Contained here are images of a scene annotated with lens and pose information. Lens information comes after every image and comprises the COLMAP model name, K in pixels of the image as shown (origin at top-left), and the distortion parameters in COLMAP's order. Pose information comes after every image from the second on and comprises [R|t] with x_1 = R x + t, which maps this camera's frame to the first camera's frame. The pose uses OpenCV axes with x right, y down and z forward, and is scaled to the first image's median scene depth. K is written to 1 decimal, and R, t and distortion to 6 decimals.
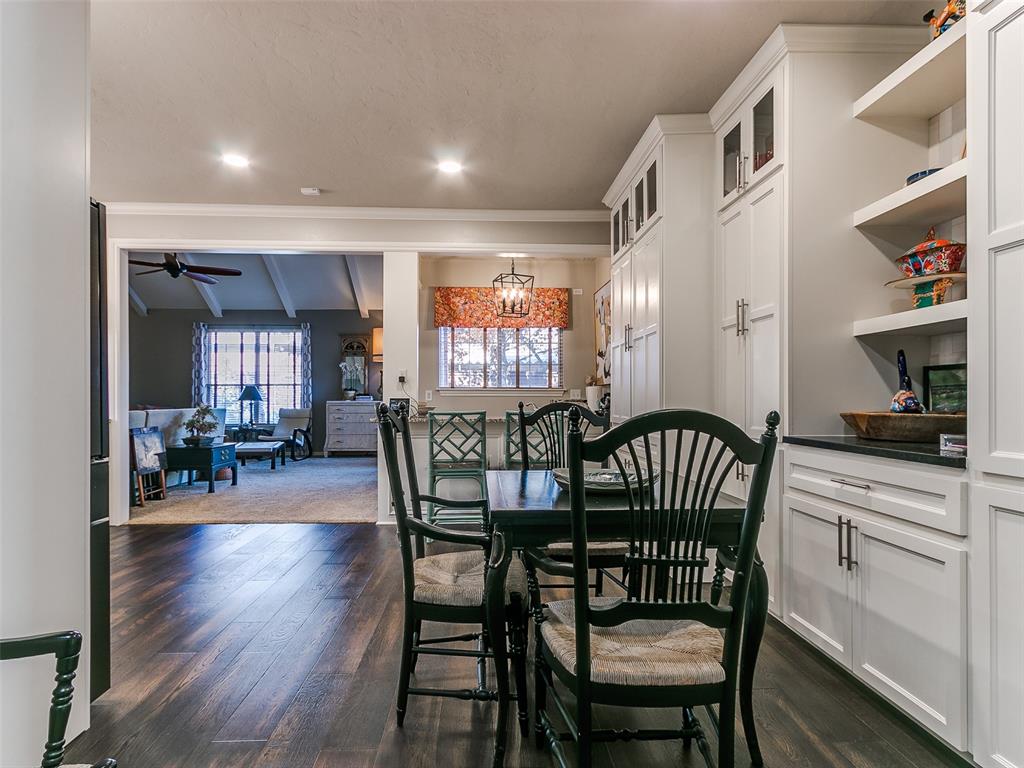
lens RADIAL K [[551.2, 0, 505.2], [0, 551.2, 390.0], [0, 0, 1]] dist [0.000875, 0.002711]
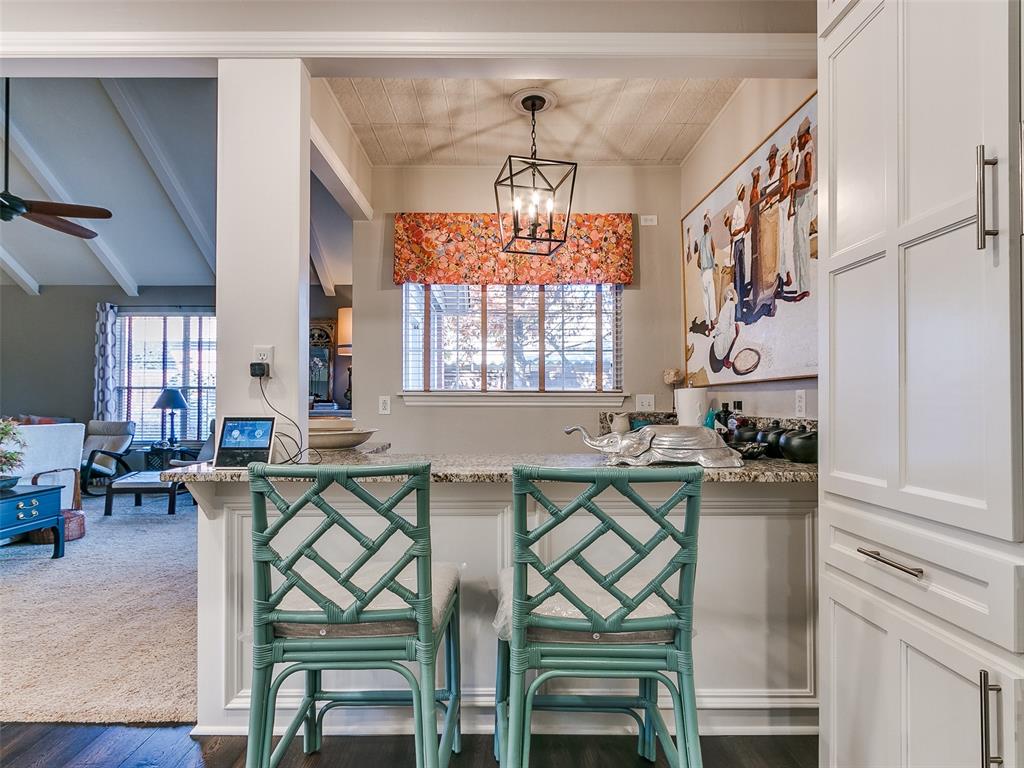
lens RADIAL K [[551.2, 0, 488.9], [0, 551.2, 395.3], [0, 0, 1]] dist [0.000875, 0.002711]
pose [[0.997270, 0.002573, -0.073793, 0.010860], [-0.002846, 0.999990, -0.003586, 0.002523], [0.073783, 0.003786, 0.997267, 0.435998]]
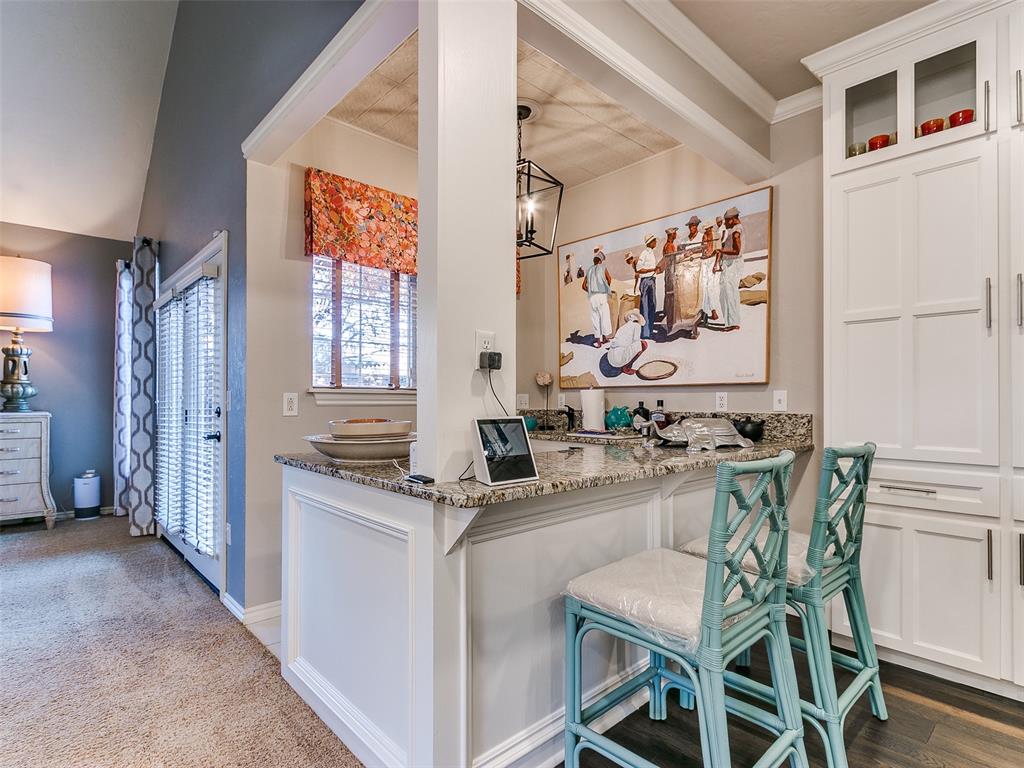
lens RADIAL K [[551.2, 0, 514.4], [0, 551.2, 393.5], [0, 0, 1]] dist [0.000875, 0.002711]
pose [[0.768855, 0.012571, 0.639300, -0.284059], [-0.008430, 0.999919, -0.009525, 0.004632], [-0.639368, 0.001934, 0.768898, 0.530368]]
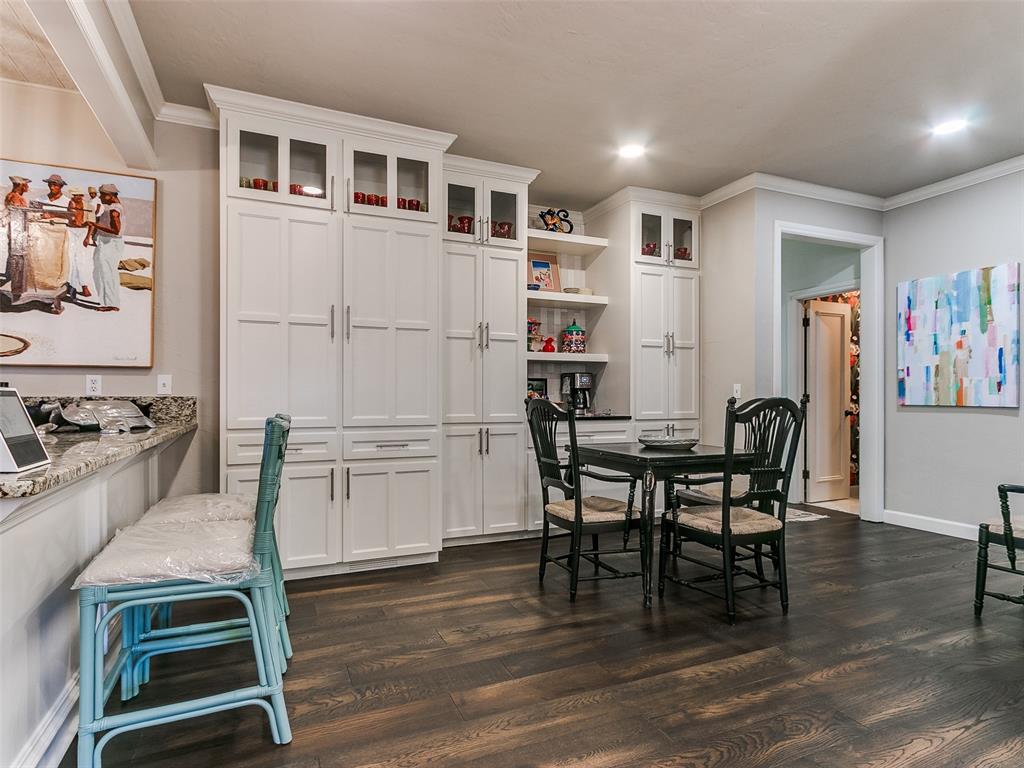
lens RADIAL K [[551.2, 0, 504.3], [0, 551.2, 393.9], [0, 0, 1]] dist [0.000875, 0.002711]
pose [[-0.350561, 0.007834, 0.936507, -0.383188], [-0.005792, 0.999928, -0.010532, 0.016158], [-0.936522, -0.009117, -0.350490, 0.631145]]
